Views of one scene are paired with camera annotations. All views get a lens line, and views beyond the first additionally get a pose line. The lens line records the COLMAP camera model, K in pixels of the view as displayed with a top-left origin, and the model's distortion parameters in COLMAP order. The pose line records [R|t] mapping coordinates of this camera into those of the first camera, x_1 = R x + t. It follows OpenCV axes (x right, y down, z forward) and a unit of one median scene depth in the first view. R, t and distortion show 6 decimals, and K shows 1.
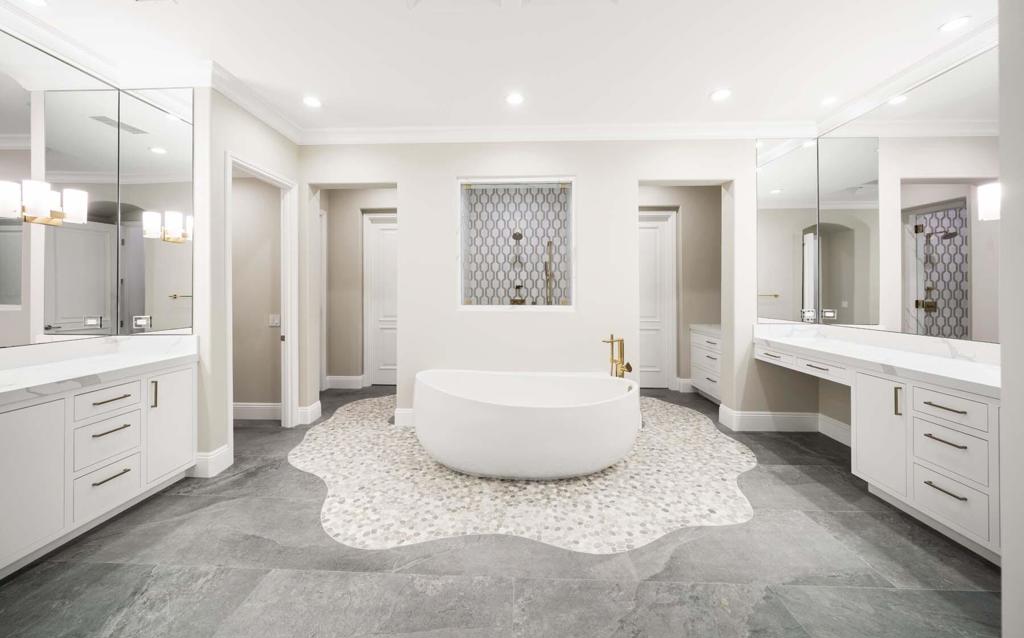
lens RADIAL K [[355.3, 0, 506.0], [0, 355.3, 287.3], [0, 0, 1]] dist [-0.003996, -0.000131]
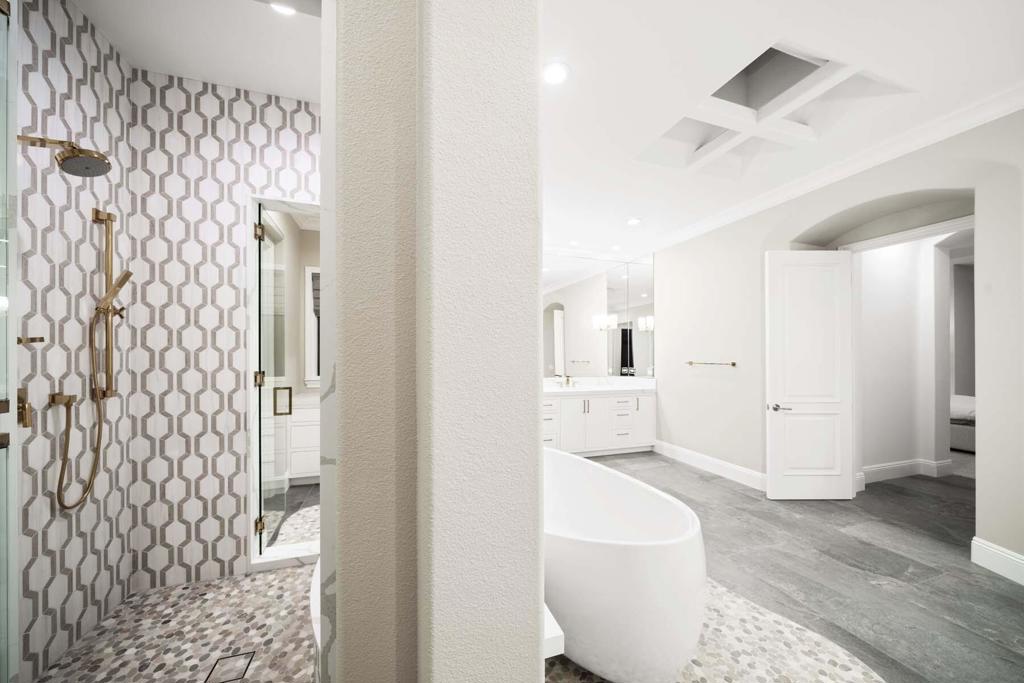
lens RADIAL K [[359.0, 0, 506.1], [0, 359.0, 352.3], [0, 0, 1]] dist [-0.003487, 0.000413]
pose [[-0.348558, 0.004721, 0.937275, -0.742467], [-0.011842, 0.999885, -0.009440, 0.010319], [-0.937212, -0.014390, -0.348462, 1.684813]]
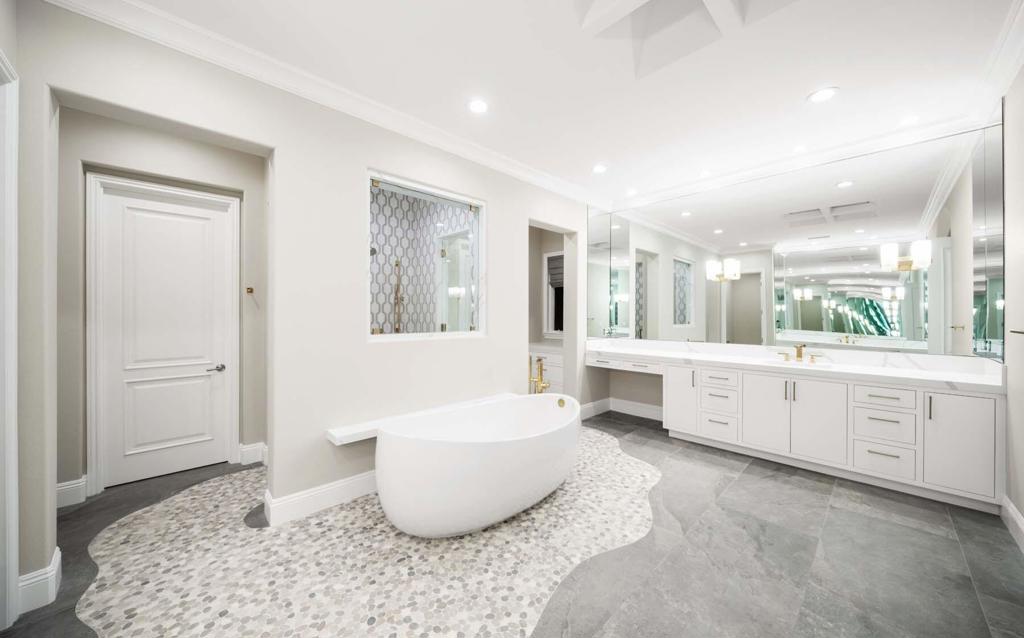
lens RADIAL K [[355.3, 0, 504.9], [0, 355.3, 314.2], [0, 0, 1]] dist [-0.003996, -0.000131]
pose [[0.701309, 0.001915, 0.712854, -0.729909], [-0.006233, 0.999975, 0.003446, 0.000688], [-0.712830, -0.006860, 0.701303, 0.390894]]
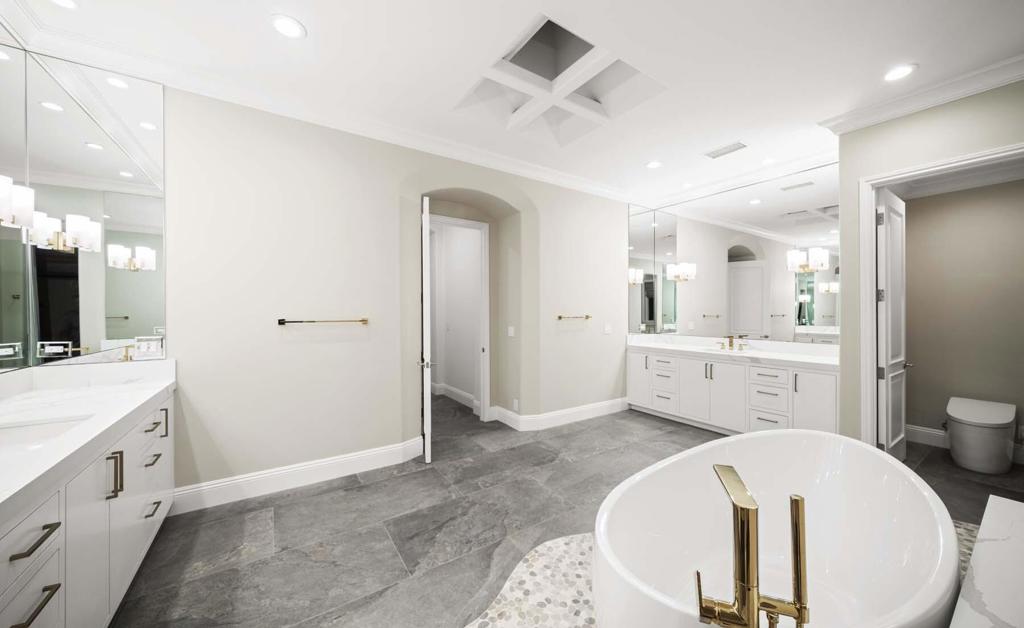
lens RADIAL K [[360.1, 0, 514.2], [0, 360.1, 309.7], [0, 0, 1]] dist [0.000216, -0.000378]
pose [[-0.804136, -0.006178, -0.594414, 0.803980], [0.002117, 0.999910, -0.013256, 0.016380], [0.594442, -0.011918, -0.804050, 1.466940]]
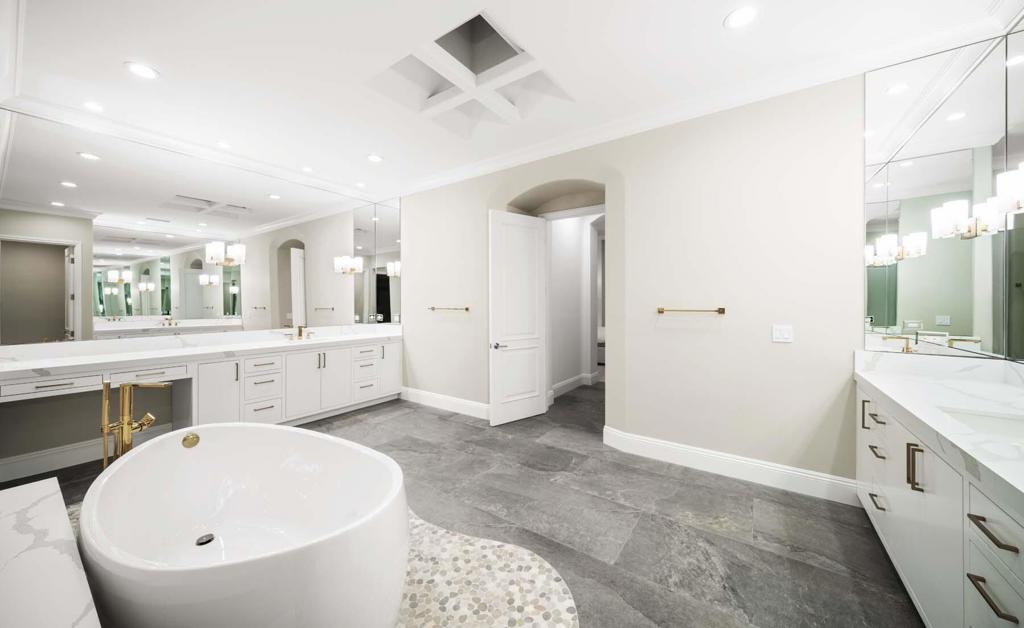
lens RADIAL K [[360.1, 0, 509.6], [0, 360.1, 299.0], [0, 0, 1]] dist [0.000216, -0.000378]
pose [[-0.839805, 0.004780, 0.542868, -0.729009], [-0.003171, 0.999901, -0.013709, 0.011756], [-0.542880, -0.013234, -0.839706, 1.535352]]
